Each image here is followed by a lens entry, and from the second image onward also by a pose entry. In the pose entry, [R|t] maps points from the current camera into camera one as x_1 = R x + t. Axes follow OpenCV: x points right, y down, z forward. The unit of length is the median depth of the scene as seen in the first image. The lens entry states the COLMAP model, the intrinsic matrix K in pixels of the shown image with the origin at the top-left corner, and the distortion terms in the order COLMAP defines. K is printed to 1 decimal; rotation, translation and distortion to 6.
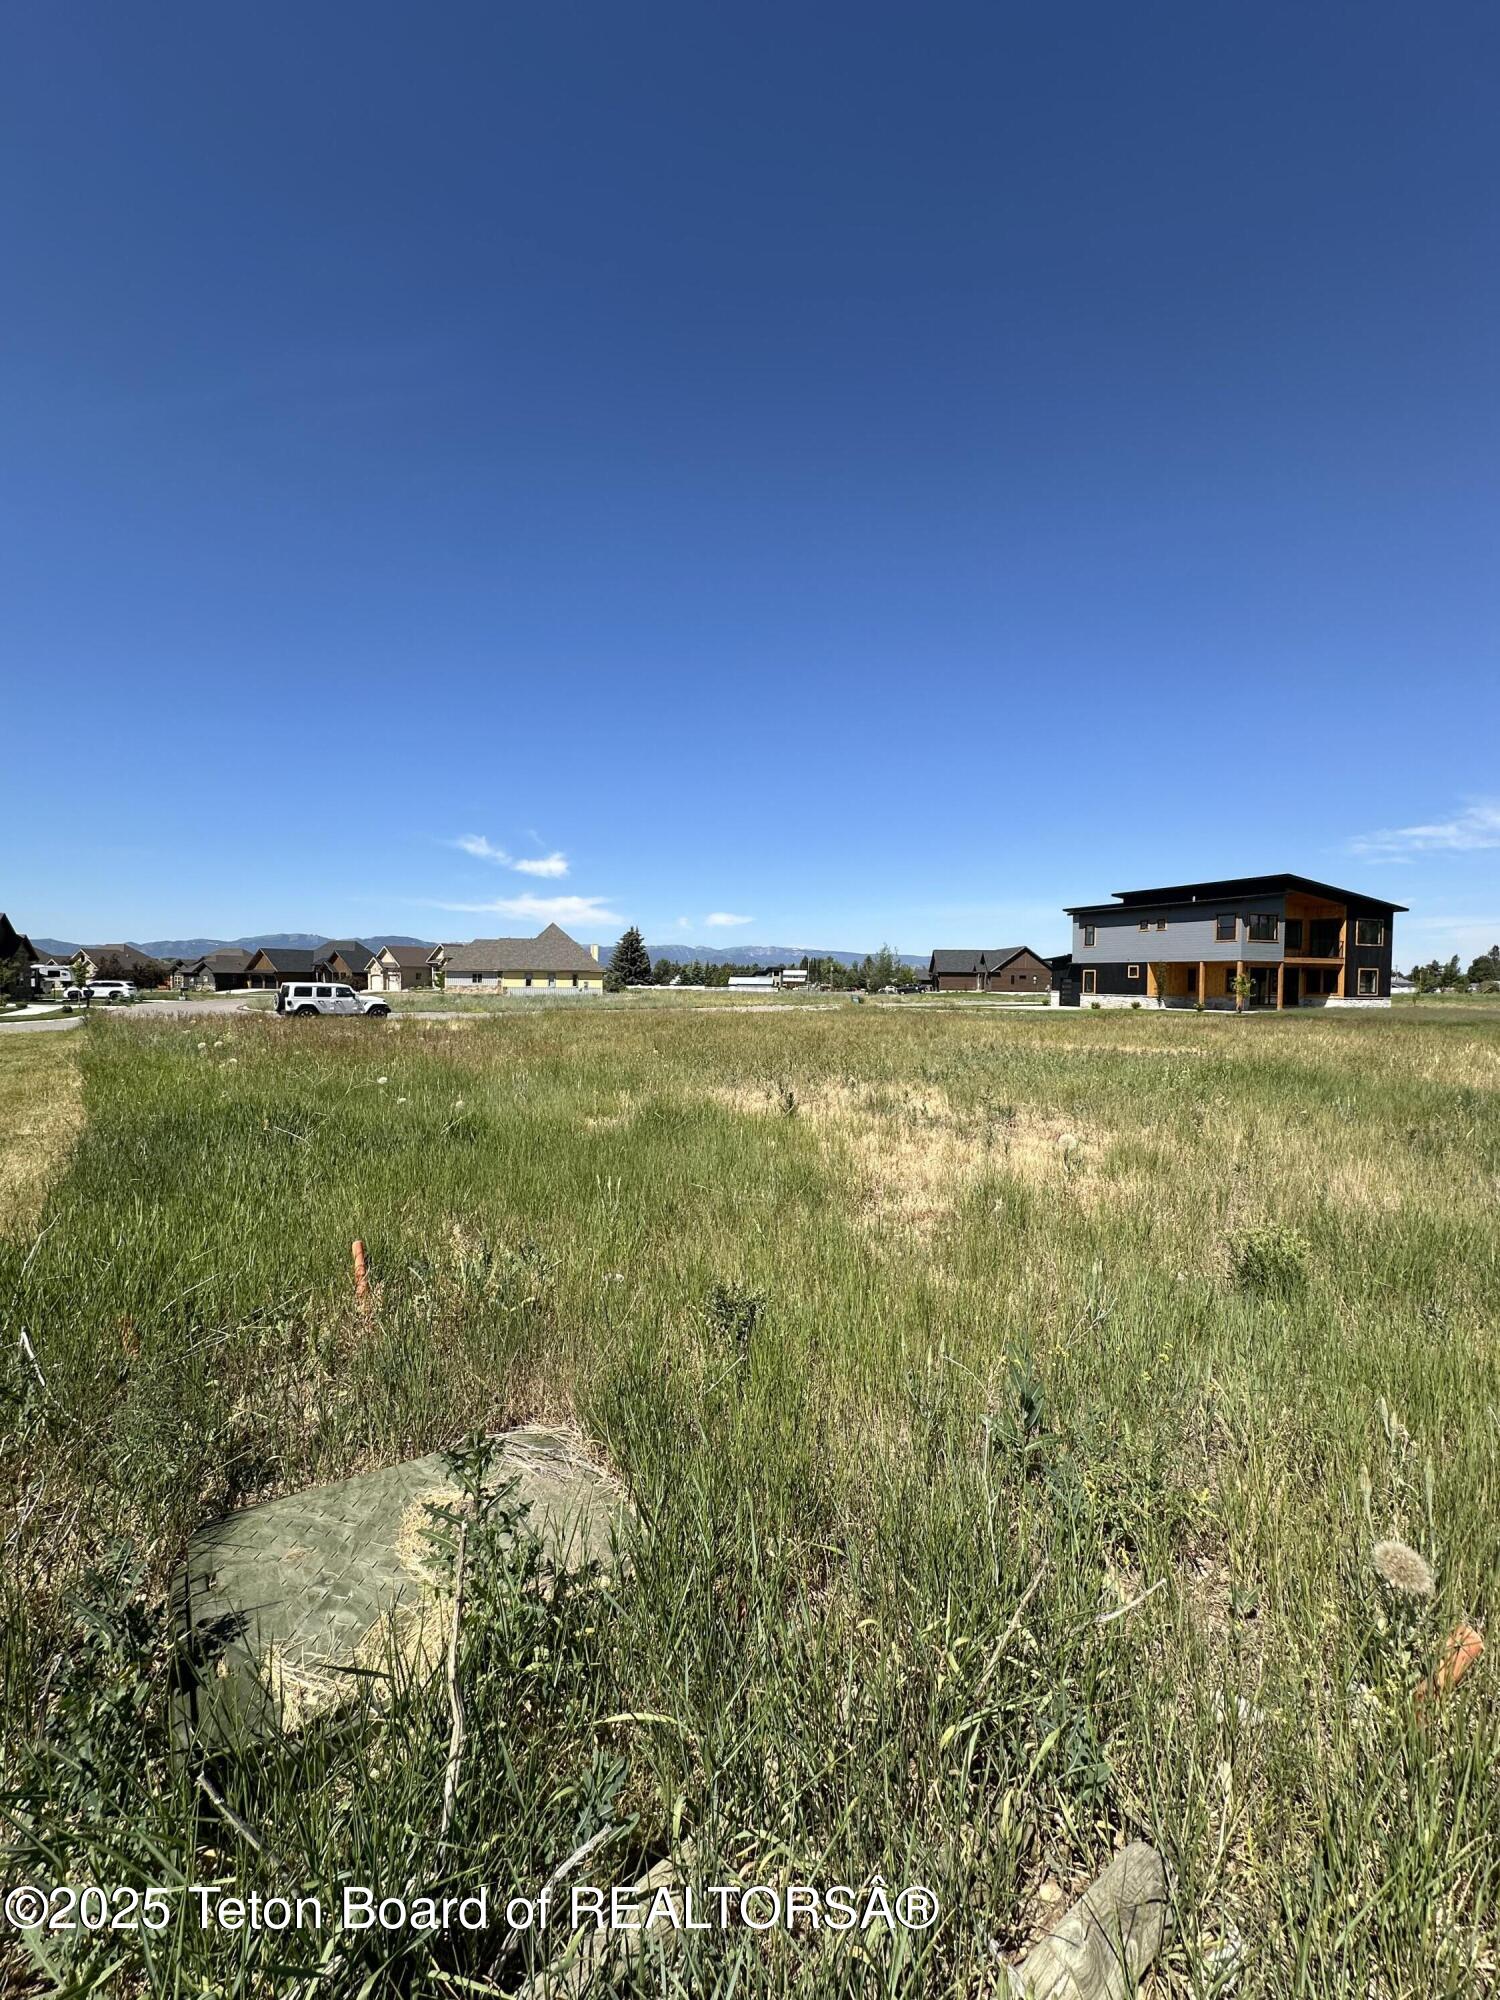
lens RADIAL K [[816.4, 0, 750.0], [0, 816.4, 1000.0], [0, 0, 1]] dist [0.000474, 0.000027]
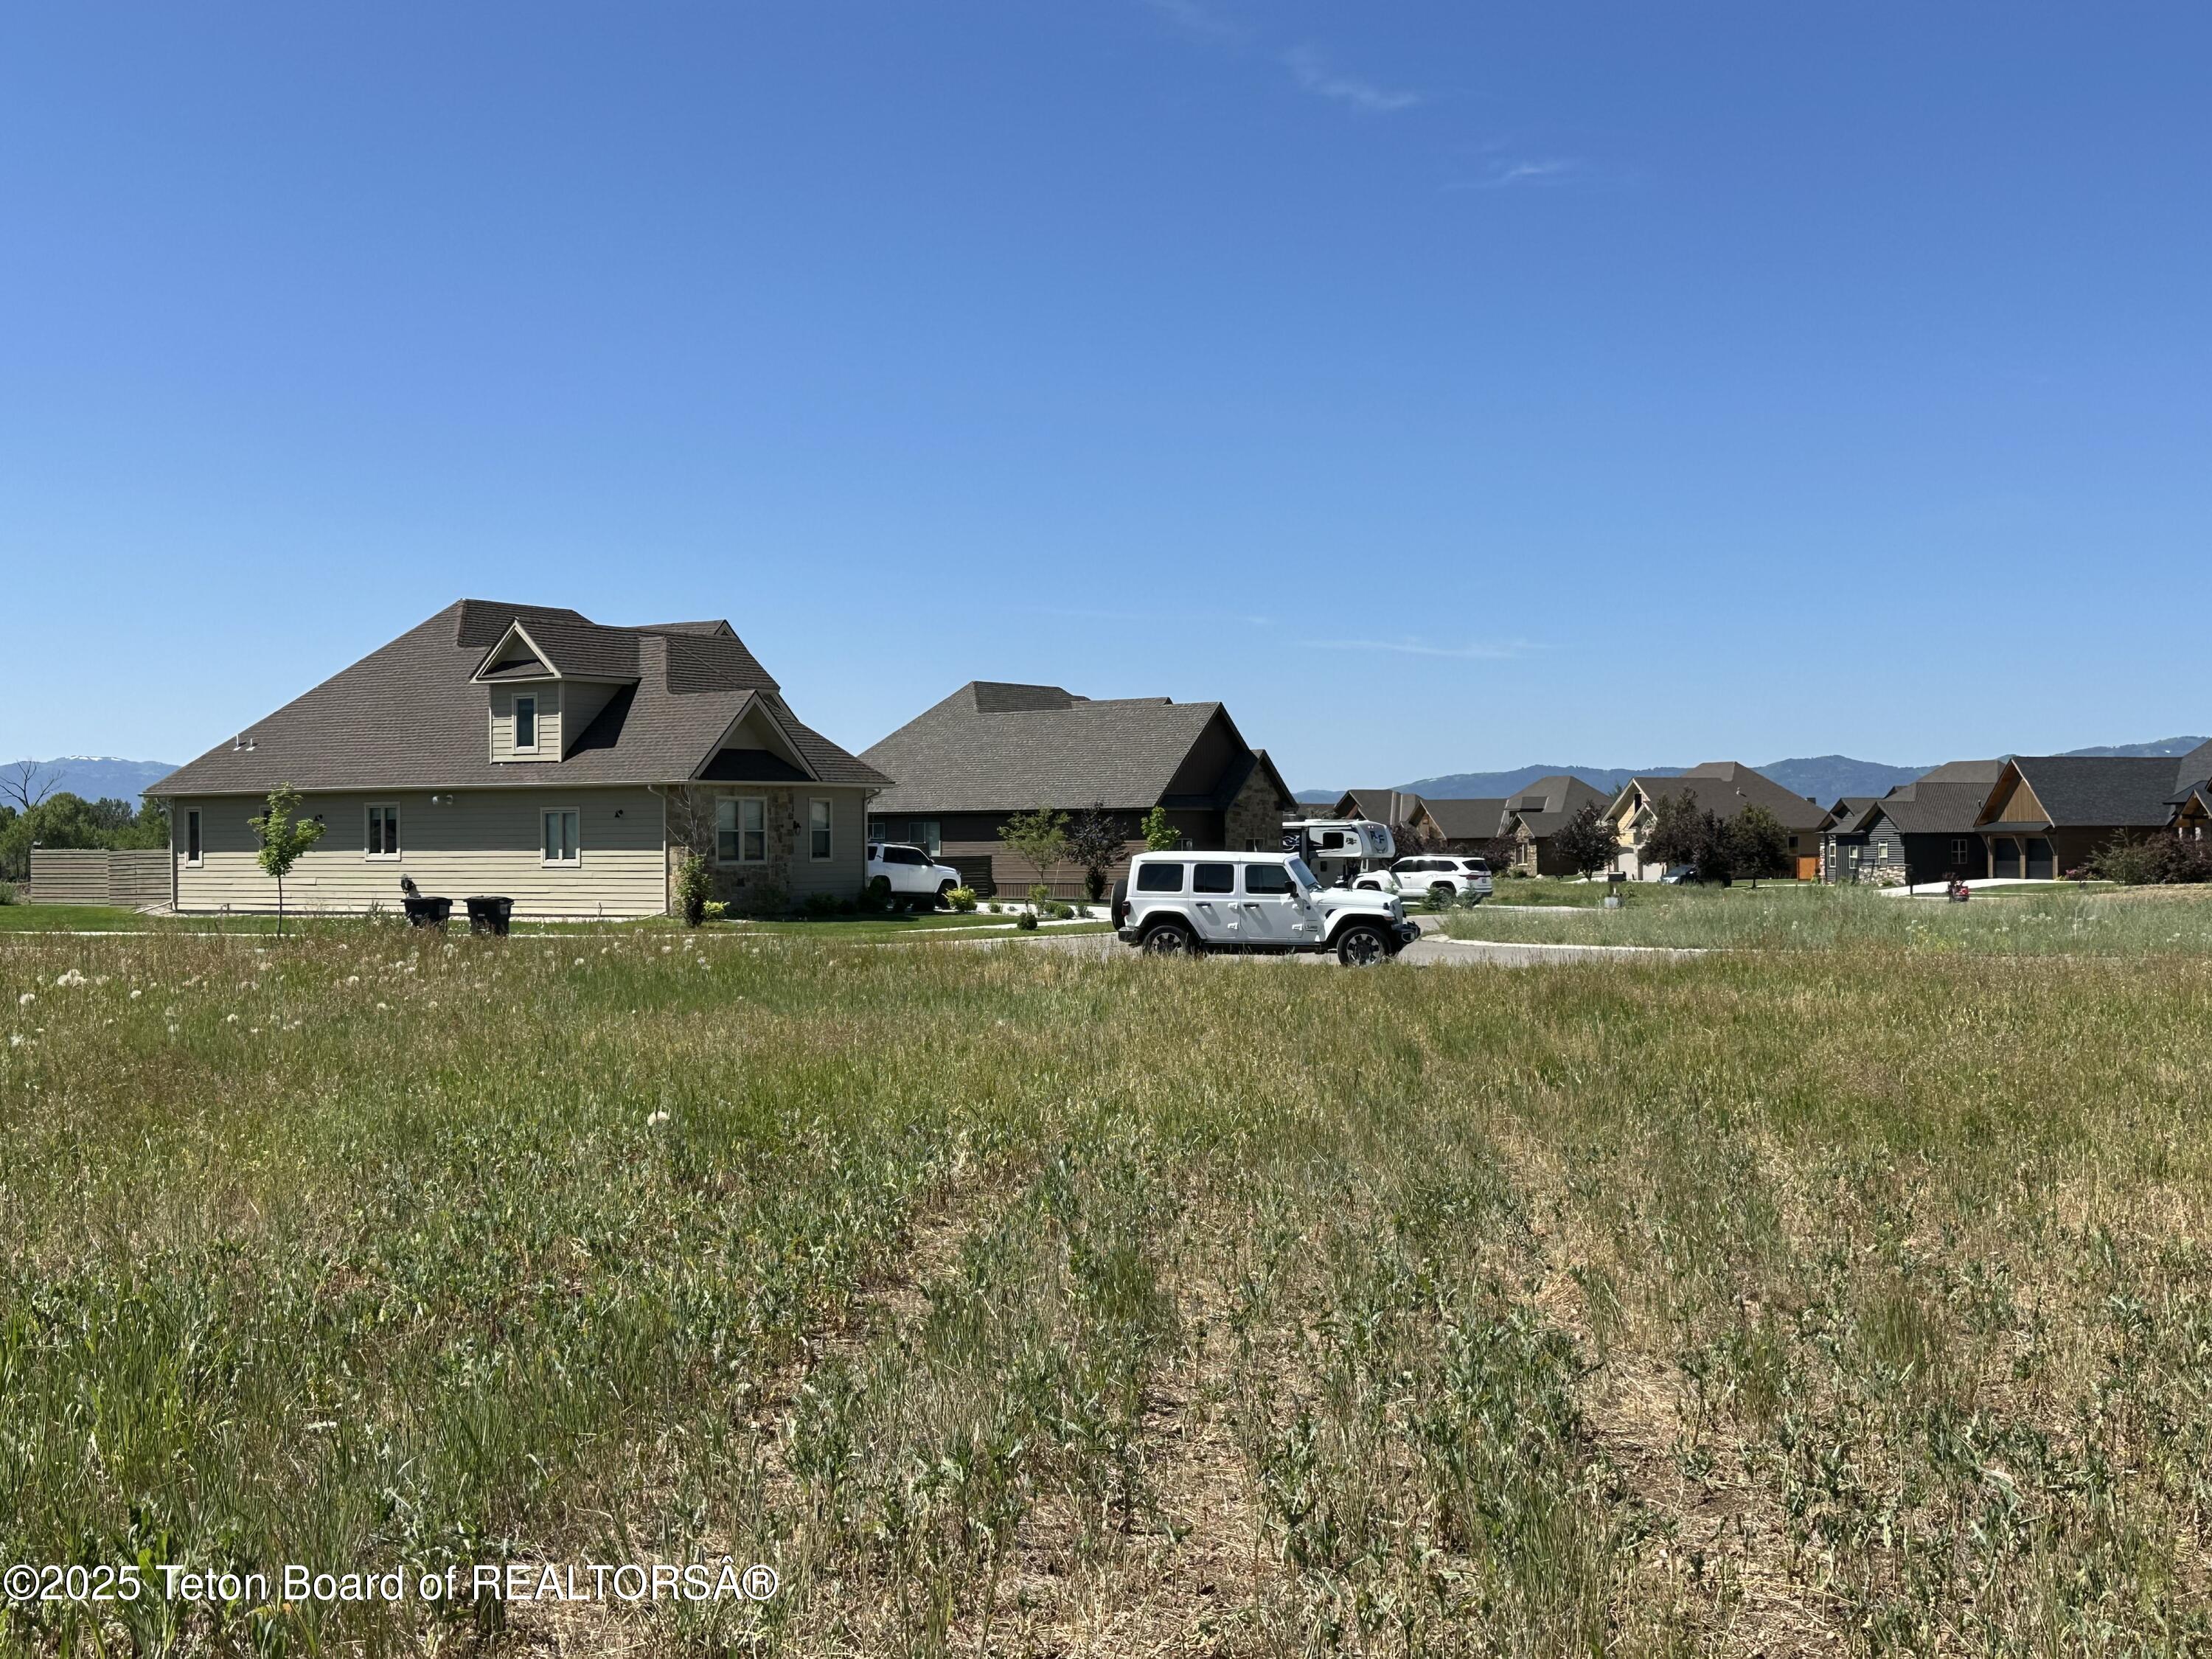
lens RADIAL K [[2598.9, 0, 1106.0], [0, 2598.9, 829.5], [0, 0, 1]] dist [0.235644, -0.566678]
pose [[0.566154, -0.017607, -0.824112, 0.136700], [-0.009706, 0.999560, -0.028024, 0.000444], [0.824243, 0.023864, 0.565734, 0.128767]]
